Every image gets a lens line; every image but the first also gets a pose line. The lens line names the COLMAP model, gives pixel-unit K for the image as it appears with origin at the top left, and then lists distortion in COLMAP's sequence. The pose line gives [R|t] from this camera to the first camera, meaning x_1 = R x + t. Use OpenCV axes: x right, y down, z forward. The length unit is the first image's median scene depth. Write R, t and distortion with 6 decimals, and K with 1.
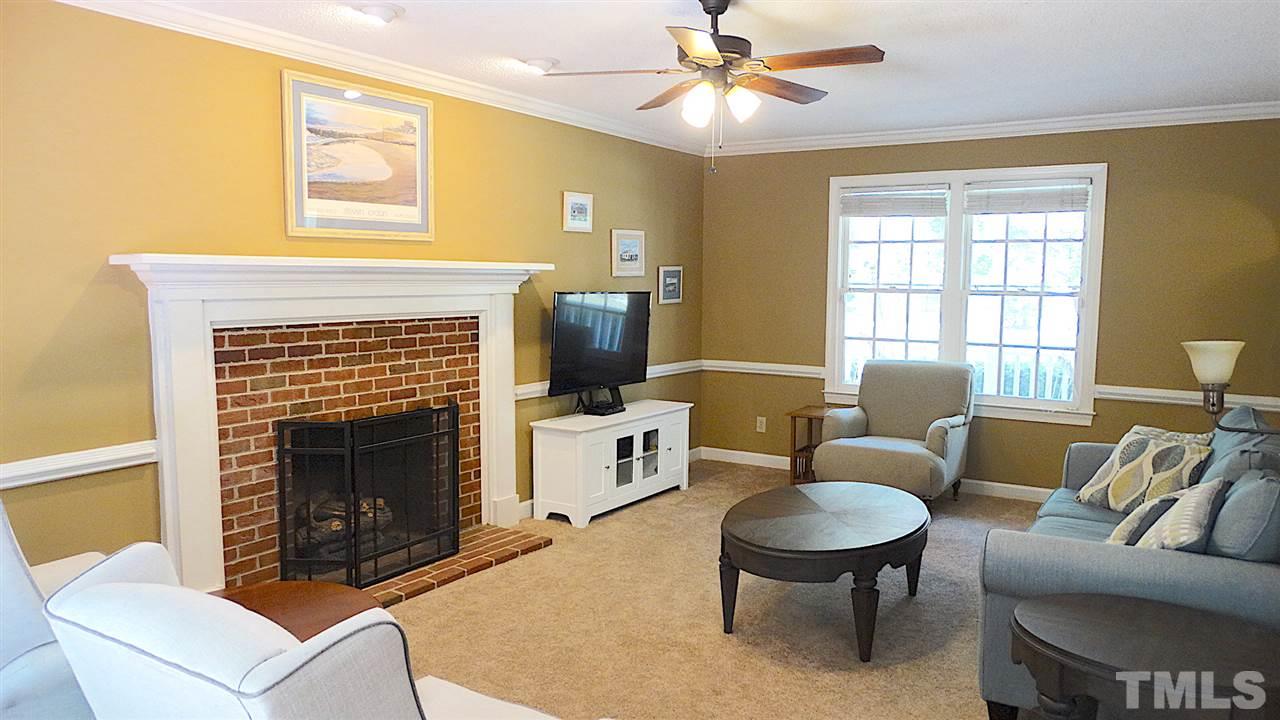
lens RADIAL K [[938.8, 0, 650.1], [0, 938.8, 359.0], [0, 0, 1]] dist [0.027372, -0.004232]
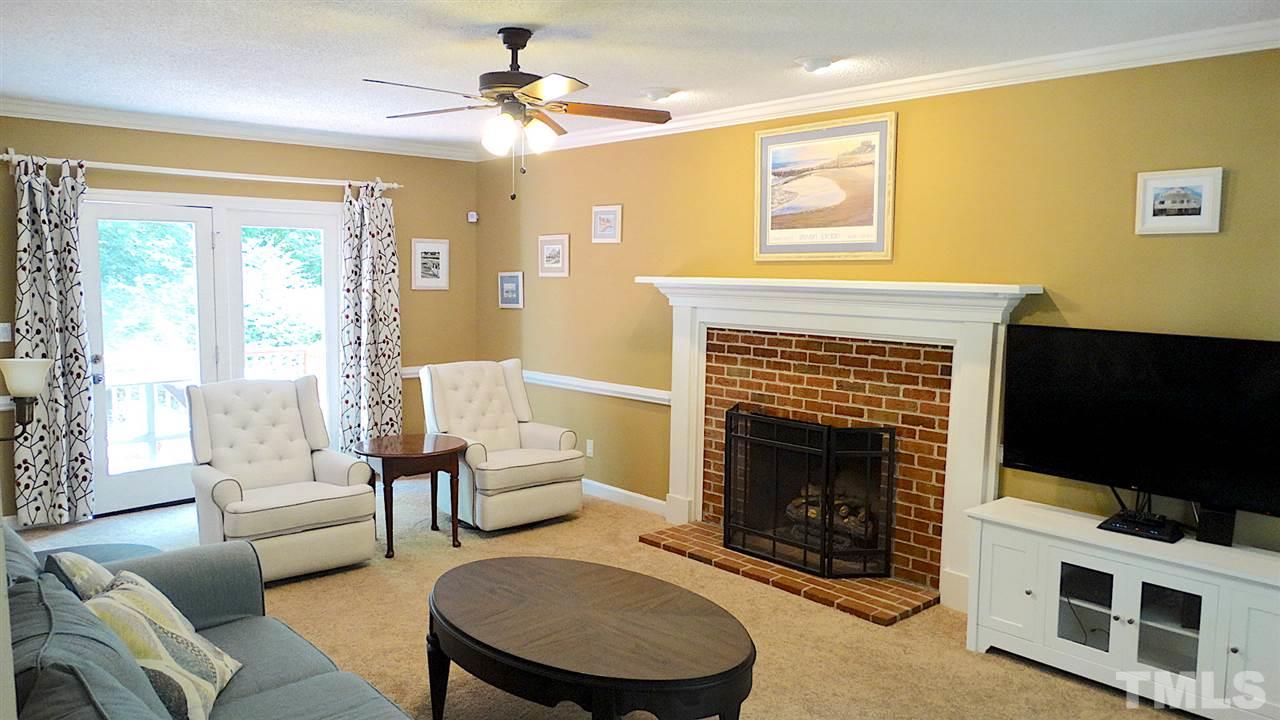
lens RADIAL K [[938.8, 0, 644.6], [0, 938.8, 356.0], [0, 0, 1]] dist [0.027372, -0.004232]
pose [[-0.284536, 0.083368, -0.955034, 0.772718], [-0.096450, 0.988667, 0.115040, -0.118309], [0.953801, 0.124846, -0.273270, 1.066262]]
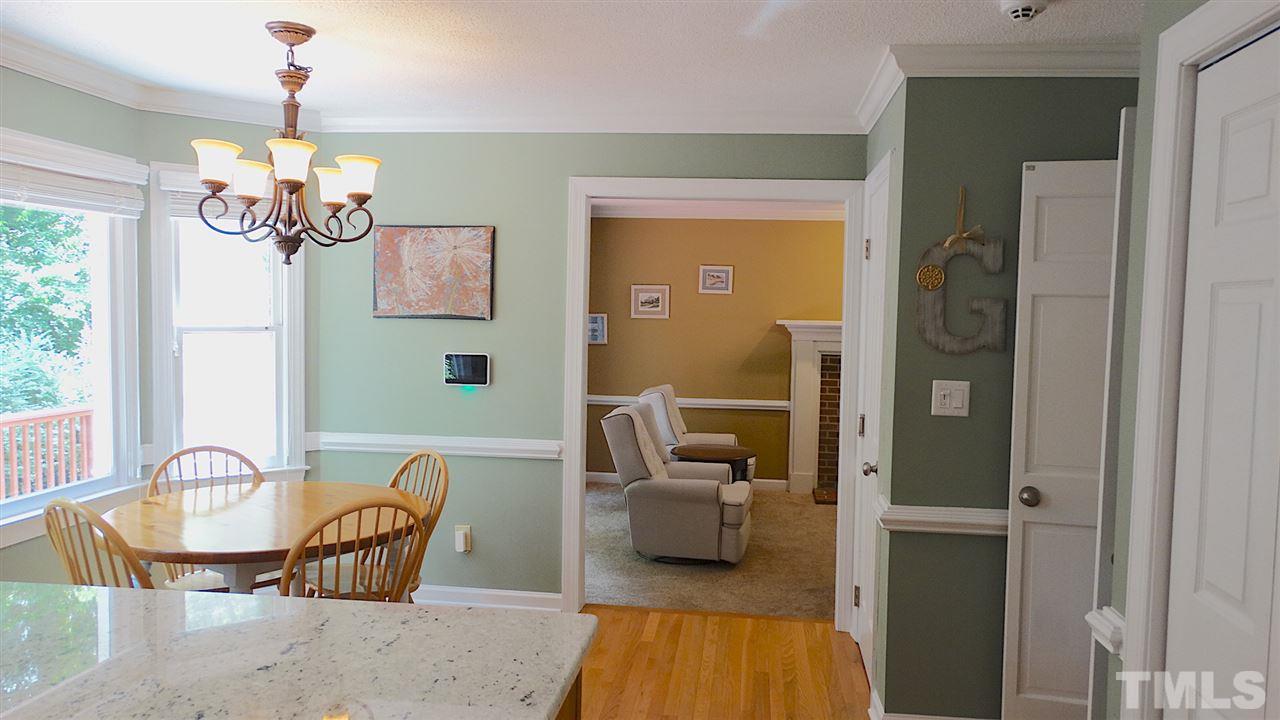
lens RADIAL K [[938.8, 0, 642.5], [0, 938.8, 358.2], [0, 0, 1]] dist [0.027372, -0.004232]
pose [[0.440868, 0.060676, -0.895519, 1.028504], [-0.102295, 0.994608, 0.017030, -0.015087], [0.891724, 0.084099, 0.444698, -0.249106]]
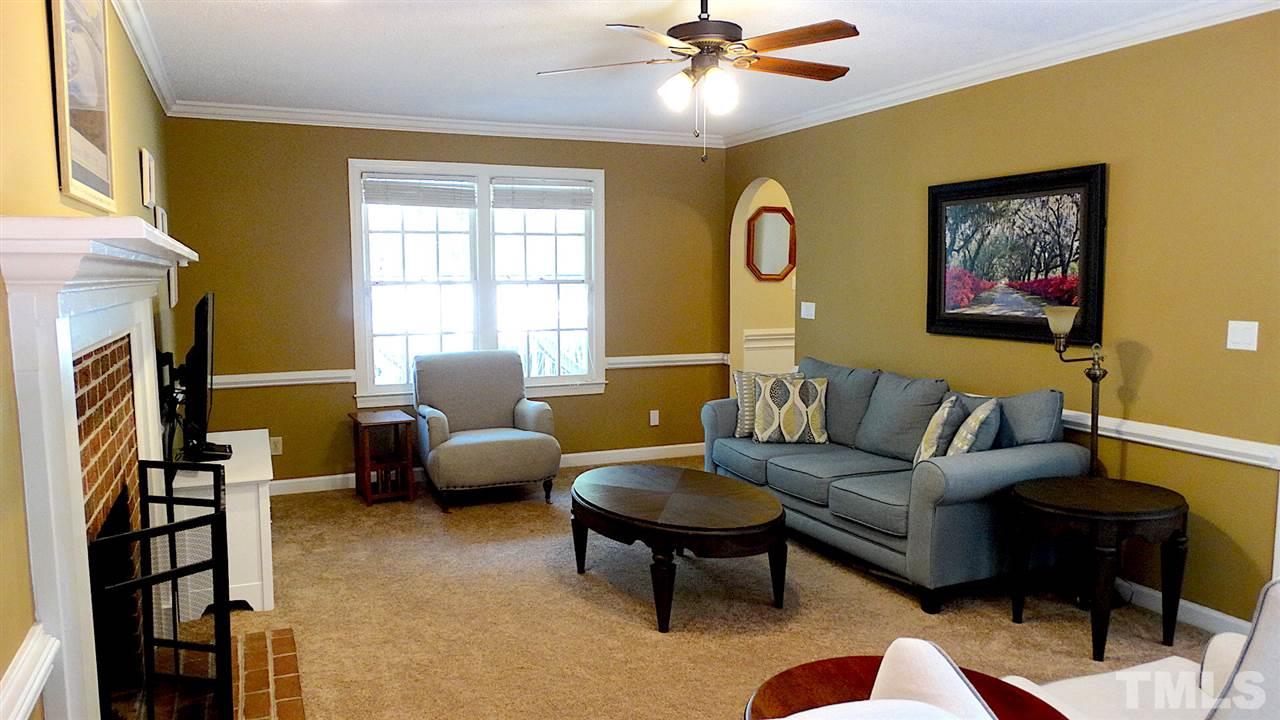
lens RADIAL K [[938.8, 0, 641.6], [0, 938.8, 362.8], [0, 0, 1]] dist [0.027372, -0.004232]
pose [[0.559623, -0.097807, 0.822956, -0.578757], [0.085292, 0.994536, 0.060199, -0.040739], [-0.824347, 0.036503, 0.564907, 0.369724]]
